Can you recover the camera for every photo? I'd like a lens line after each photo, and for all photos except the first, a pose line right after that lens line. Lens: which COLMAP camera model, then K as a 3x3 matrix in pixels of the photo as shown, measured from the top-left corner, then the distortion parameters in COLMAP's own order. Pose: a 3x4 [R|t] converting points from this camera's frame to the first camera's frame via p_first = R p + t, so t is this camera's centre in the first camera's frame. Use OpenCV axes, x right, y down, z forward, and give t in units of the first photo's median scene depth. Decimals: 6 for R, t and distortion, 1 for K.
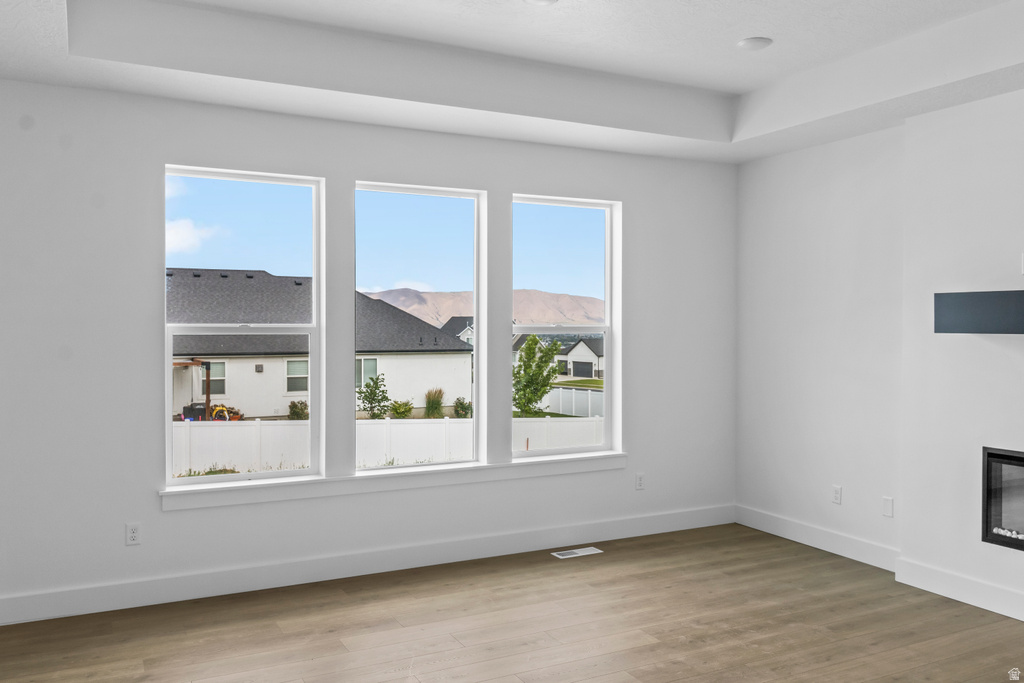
lens RADIAL K [[840.7, 0, 510.8], [0, 840.7, 345.0], [0, 0, 1]] dist [0.005030, 0.003845]
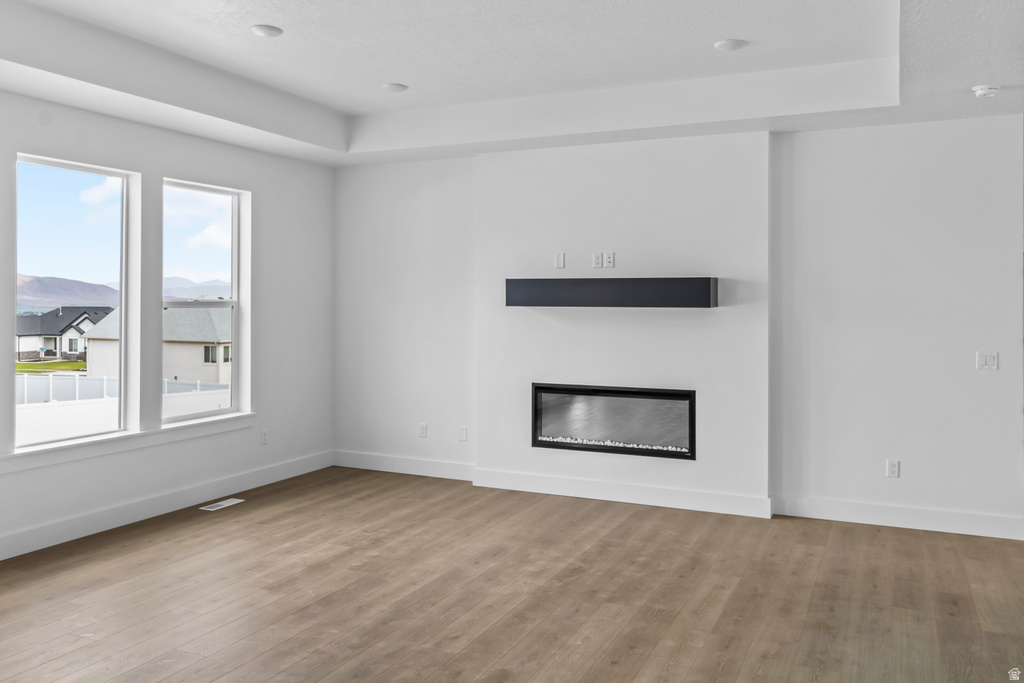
lens RADIAL K [[829.0, 0, 527.6], [0, 829.0, 309.7], [0, 0, 1]] dist [0.003488, 0.000747]
pose [[0.785252, -0.004025, 0.619163, -0.292727], [0.012522, 0.999878, -0.009380, 0.004833], [-0.619050, 0.015119, 0.785206, -0.120124]]
